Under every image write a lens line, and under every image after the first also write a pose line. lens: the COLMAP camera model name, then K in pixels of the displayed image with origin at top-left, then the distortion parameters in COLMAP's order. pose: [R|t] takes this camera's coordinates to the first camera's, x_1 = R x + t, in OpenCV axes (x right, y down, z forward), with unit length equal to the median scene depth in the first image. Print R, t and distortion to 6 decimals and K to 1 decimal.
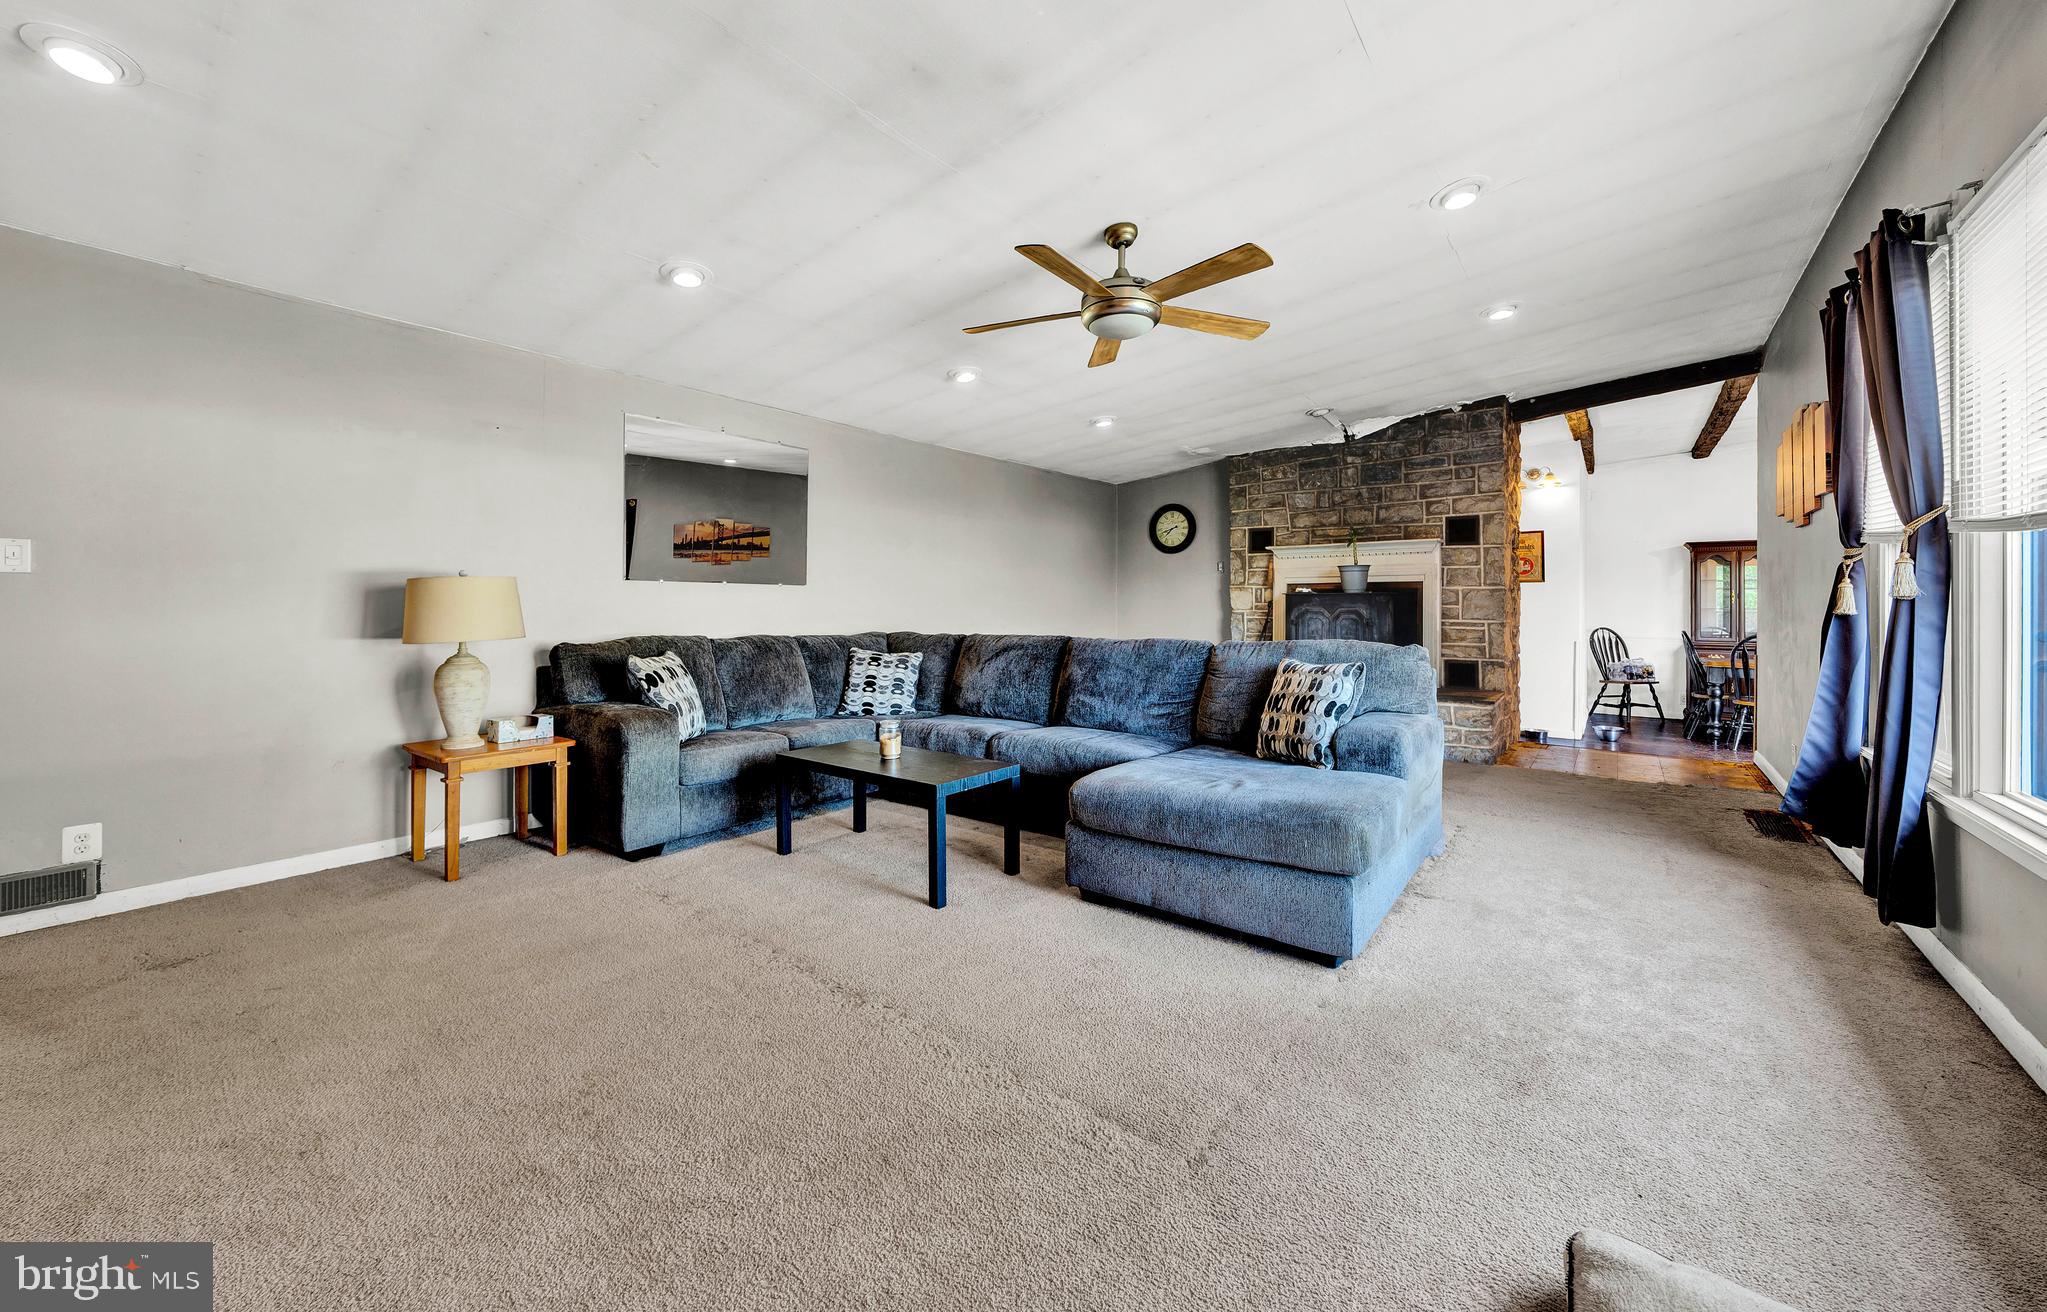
lens RADIAL K [[746.2, 0, 1002.1], [0, 746.2, 602.2], [0, 0, 1]] dist [0.002607, 0.000085]
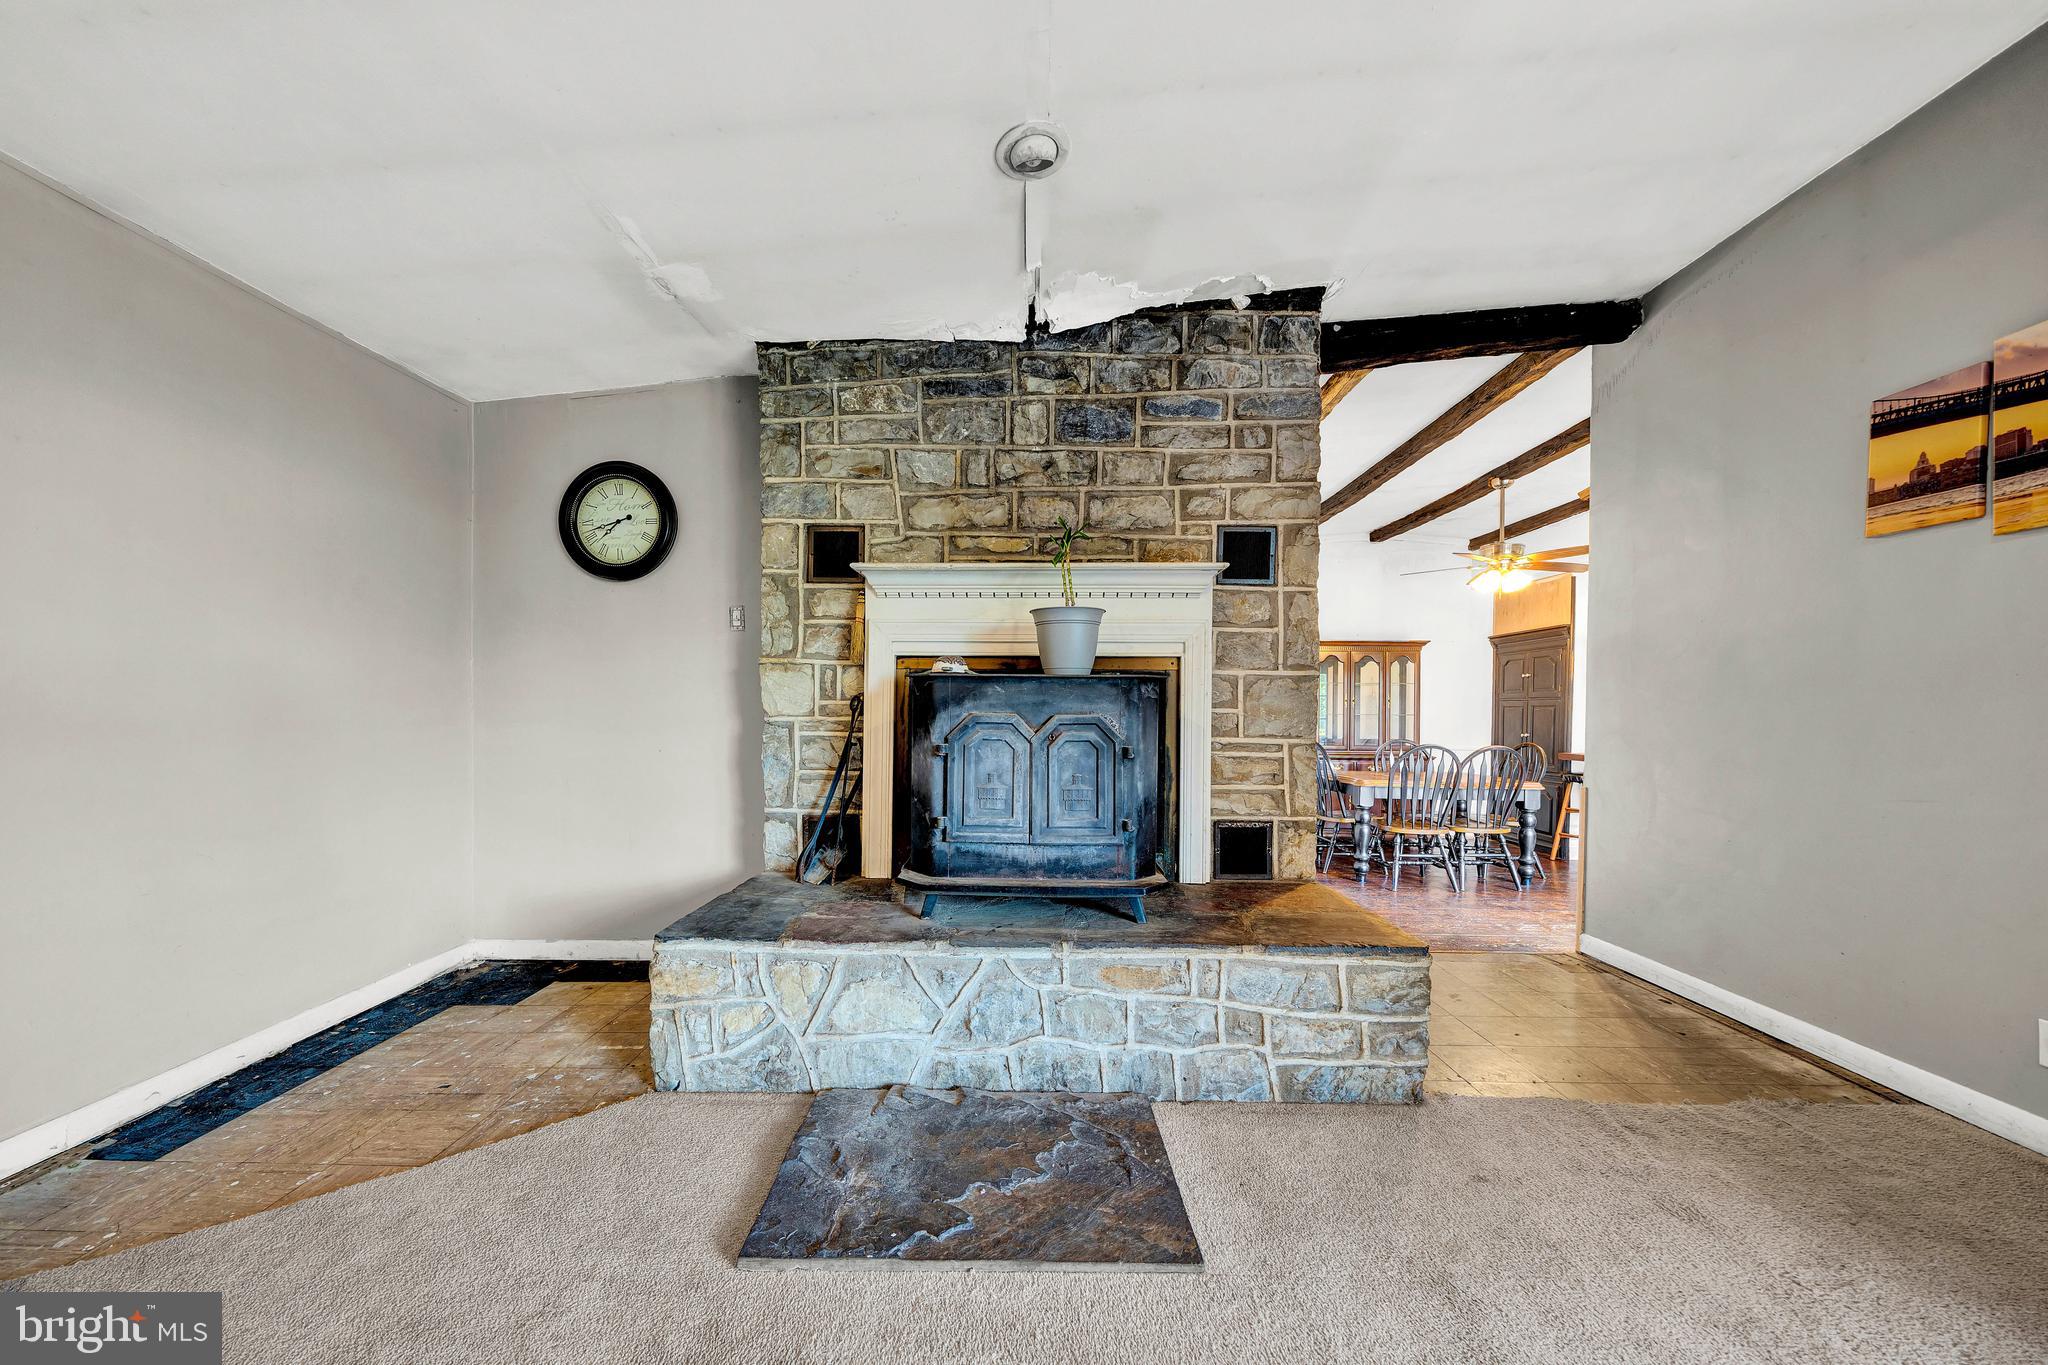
lens RADIAL K [[710.6, 0, 1009.8], [0, 710.6, 715.9], [0, 0, 1]] dist [-0.007275, 0.000227]
pose [[0.792200, -0.001827, 0.610259, 0.194946], [-0.008552, 0.999864, 0.014096, 0.003650], [-0.610202, -0.016386, 0.792077, 0.673486]]
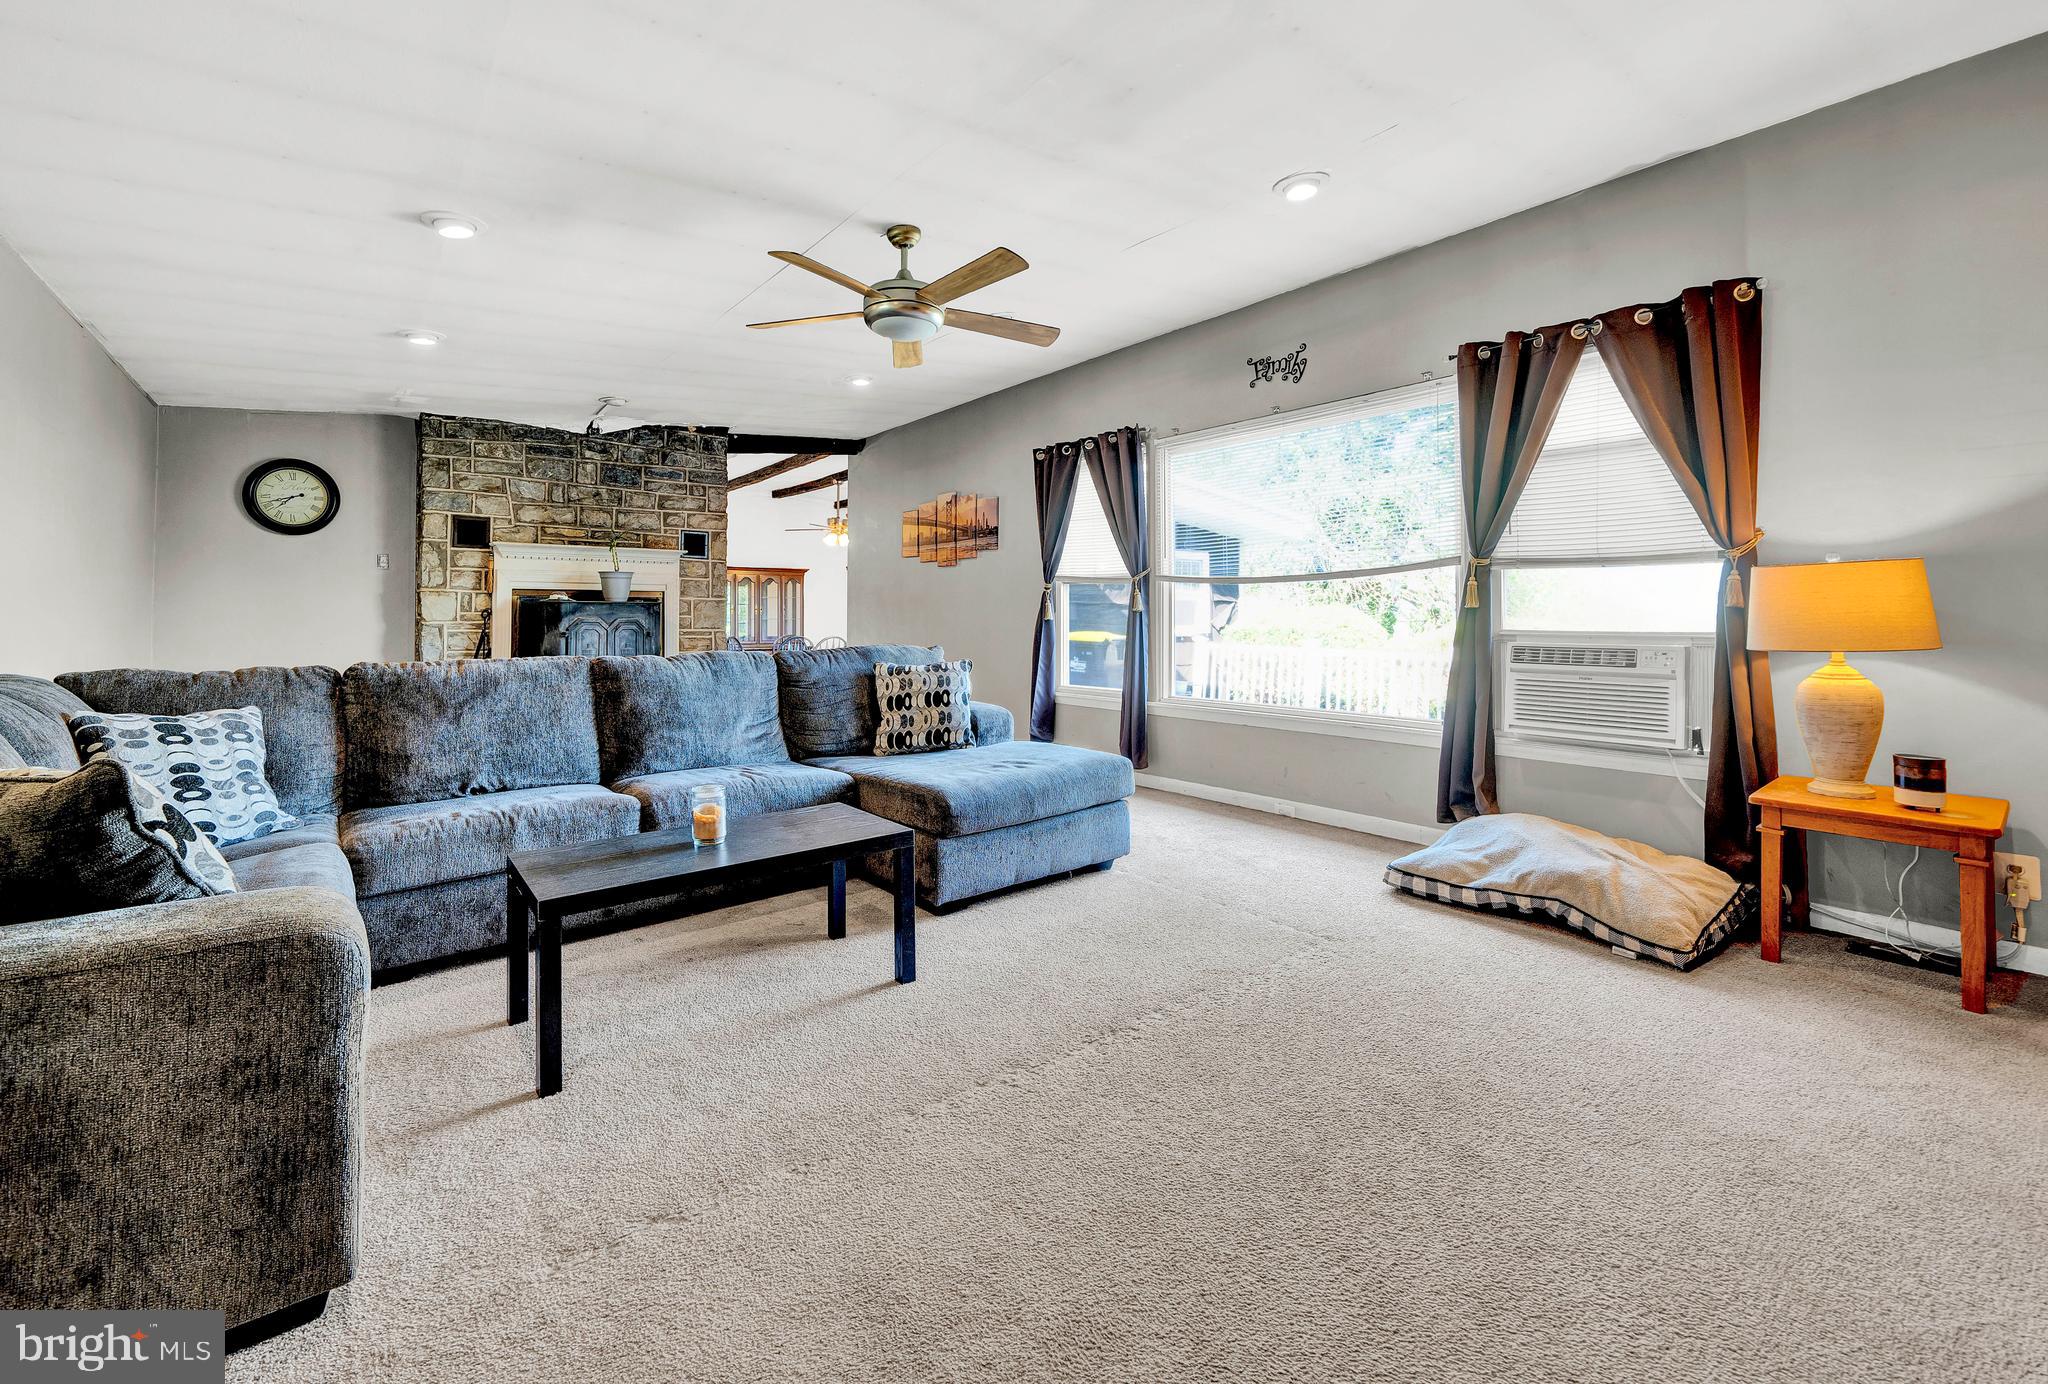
lens RADIAL K [[845.9, 0, 974.7], [0, 845.9, 604.6], [0, 0, 1]] dist [0.000752, -0.000179]
pose [[0.247082, 0.013970, 0.968894, -0.414029], [-0.003655, 0.999902, -0.013485, 0.003581], [-0.968988, -0.000209, 0.247109, 0.296597]]
